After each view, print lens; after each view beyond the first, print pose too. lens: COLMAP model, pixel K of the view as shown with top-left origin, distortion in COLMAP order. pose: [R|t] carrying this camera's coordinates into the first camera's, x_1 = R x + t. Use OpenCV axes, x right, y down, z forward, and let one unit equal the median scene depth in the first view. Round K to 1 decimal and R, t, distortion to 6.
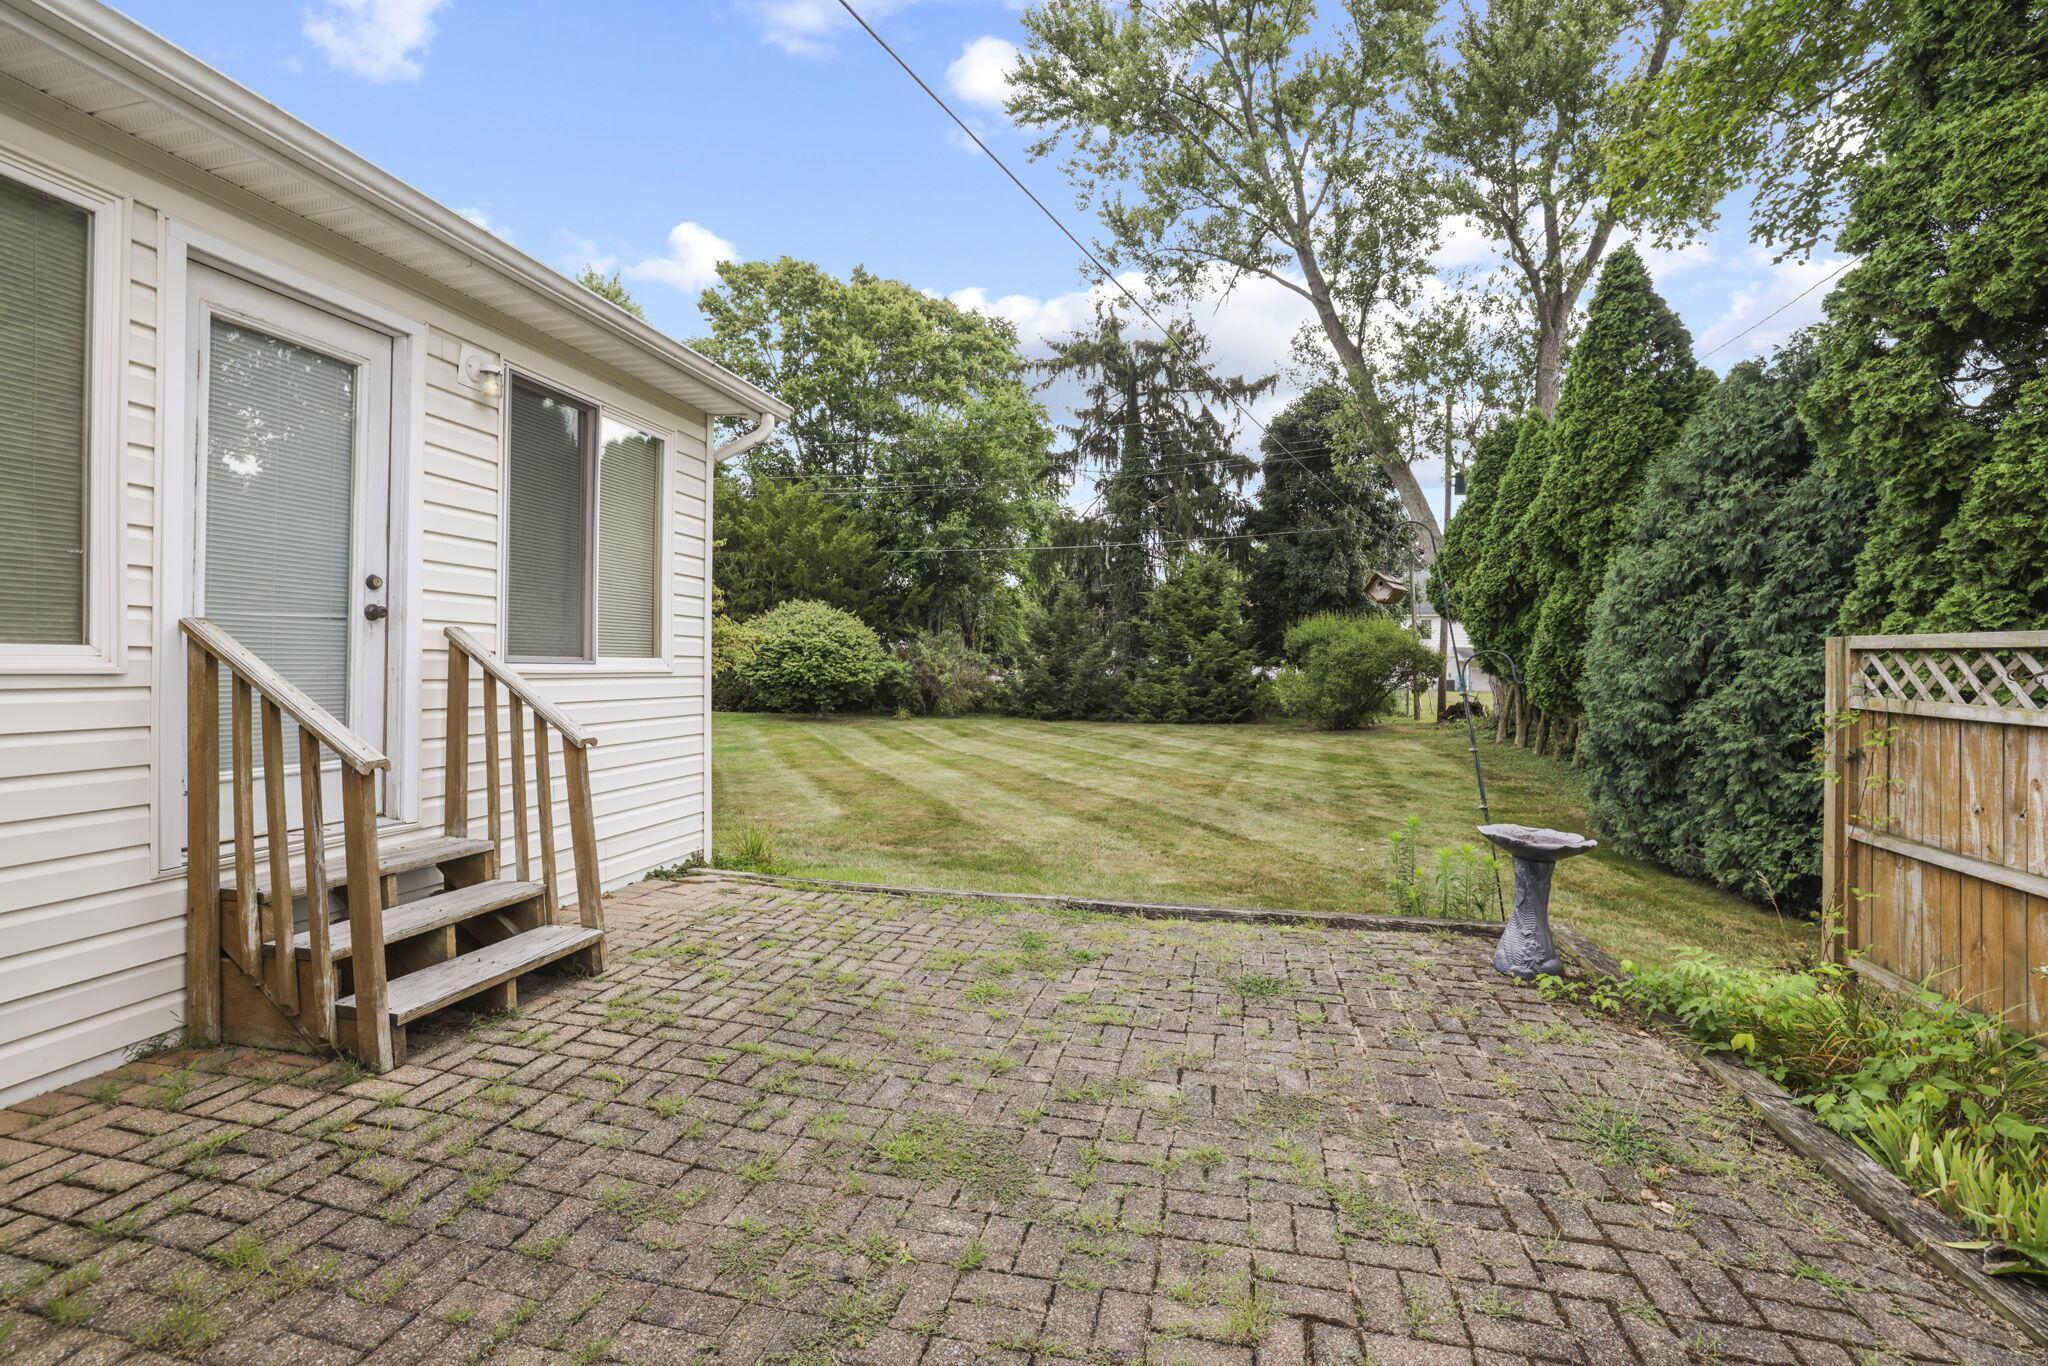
lens RADIAL K [[927.0, 0, 1013.5], [0, 927.0, 652.9], [0, 0, 1]] dist [-0.001326, -0.000187]
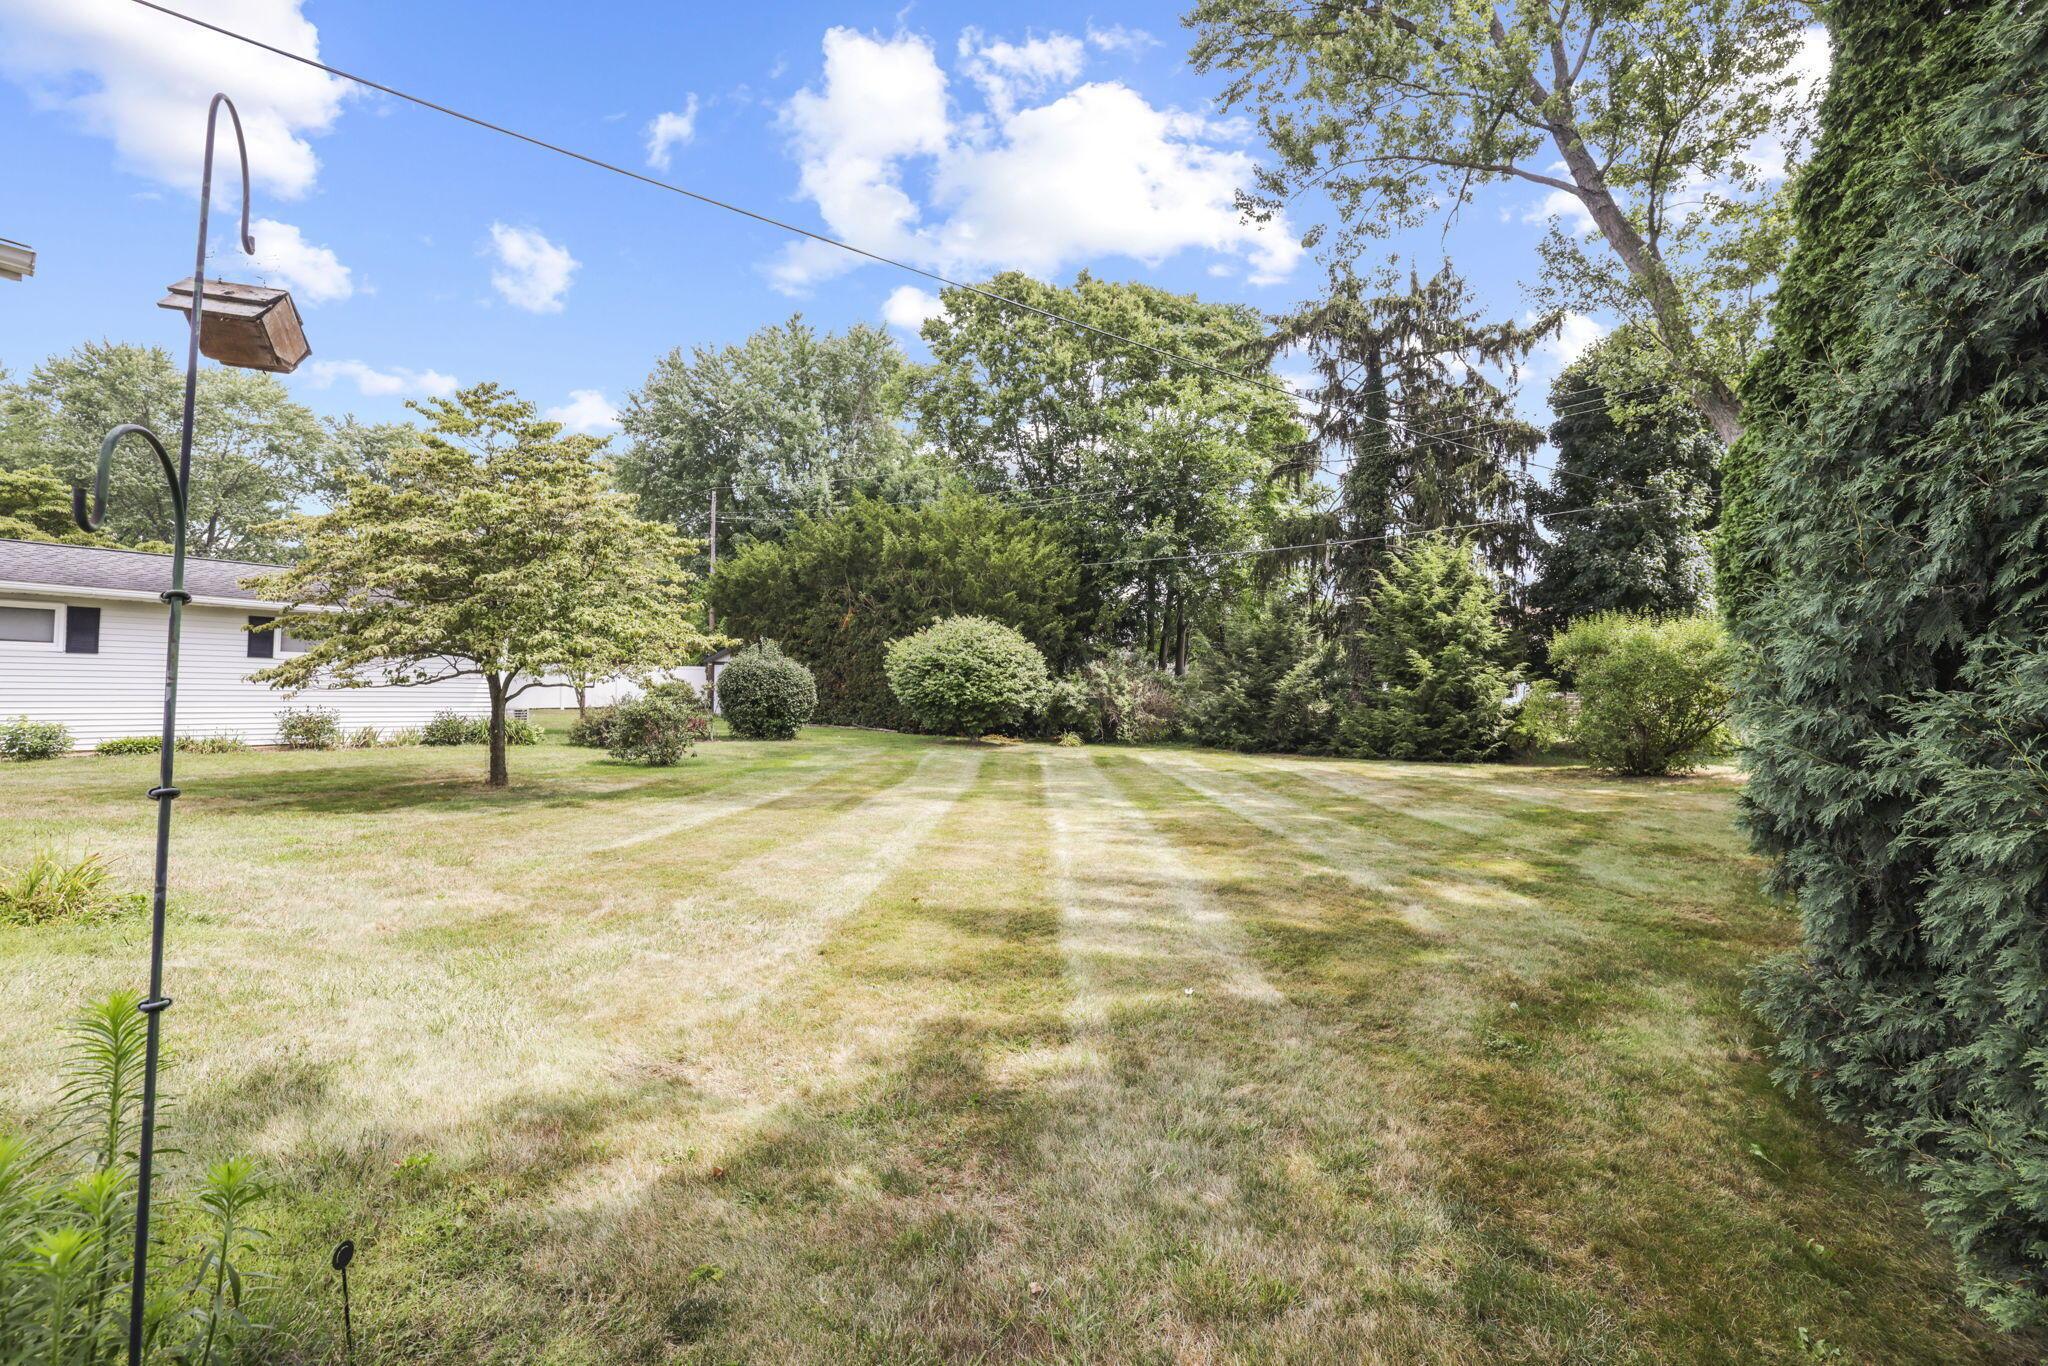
lens RADIAL K [[914.0, 0, 1023.4], [0, 914.0, 642.1], [0, 0, 1]] dist [-0.000384, 0.015014]
pose [[0.931906, -0.014476, -0.362411, 0.149149], [-0.002875, 0.998877, -0.047291, 0.012298], [0.362689, 0.045112, 0.930818, 0.149893]]
